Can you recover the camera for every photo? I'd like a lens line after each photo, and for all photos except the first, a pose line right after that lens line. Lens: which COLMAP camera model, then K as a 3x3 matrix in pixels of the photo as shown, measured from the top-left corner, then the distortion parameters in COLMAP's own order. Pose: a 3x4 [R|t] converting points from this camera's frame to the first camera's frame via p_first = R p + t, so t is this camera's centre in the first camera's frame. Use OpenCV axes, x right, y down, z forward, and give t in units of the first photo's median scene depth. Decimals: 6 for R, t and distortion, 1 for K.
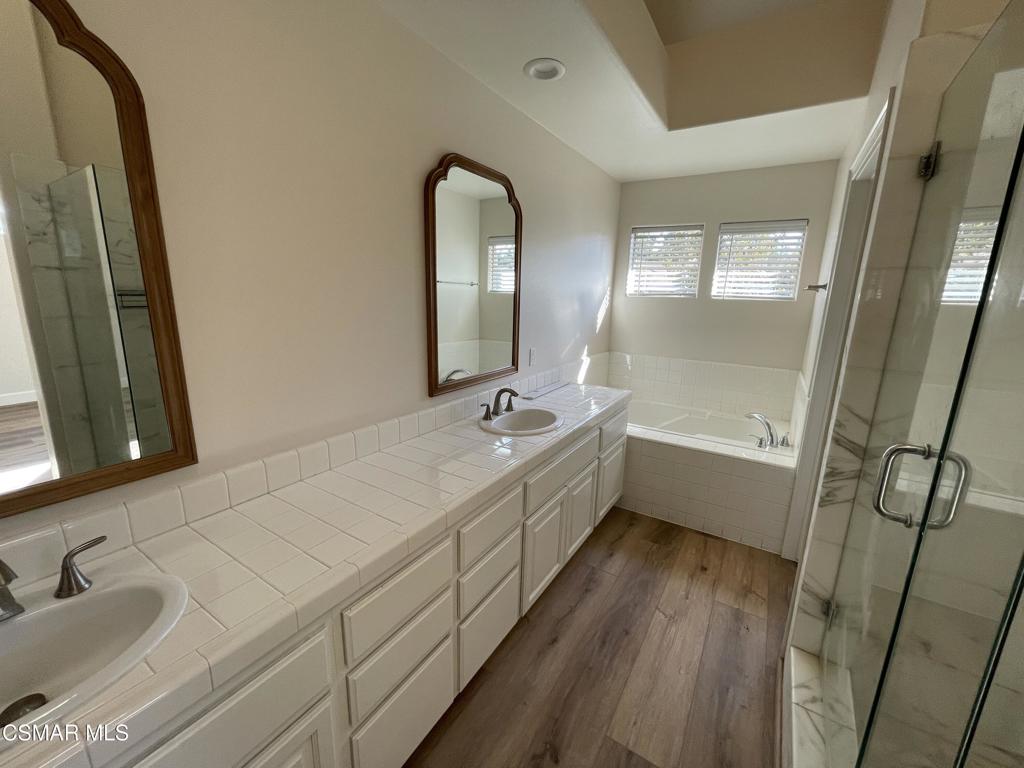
lens RADIAL K [[413.0, 0, 513.1], [0, 413.0, 383.6], [0, 0, 1]] dist [-0.004564, 0.001585]
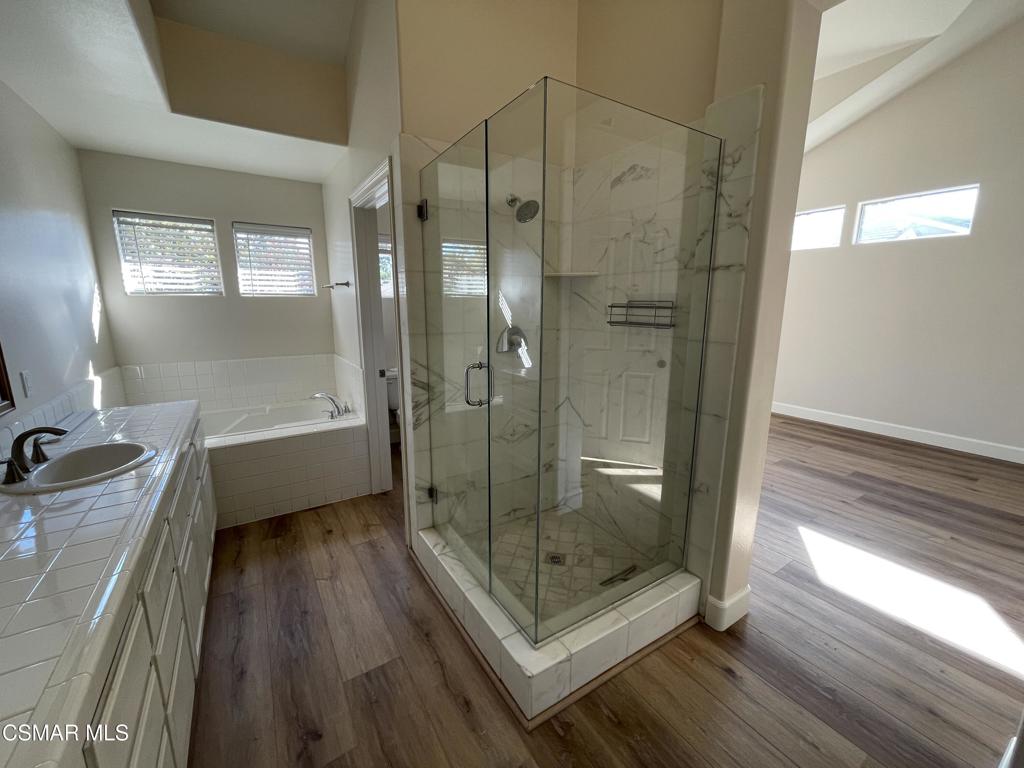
lens RADIAL K [[413.0, 0, 508.1], [0, 413.0, 383.7], [0, 0, 1]] dist [-0.004564, 0.001585]
pose [[0.424864, -0.201134, 0.882630, -0.220042], [0.202494, 0.971415, 0.123893, 0.010596], [-0.882319, 0.126090, 0.453448, -0.000836]]
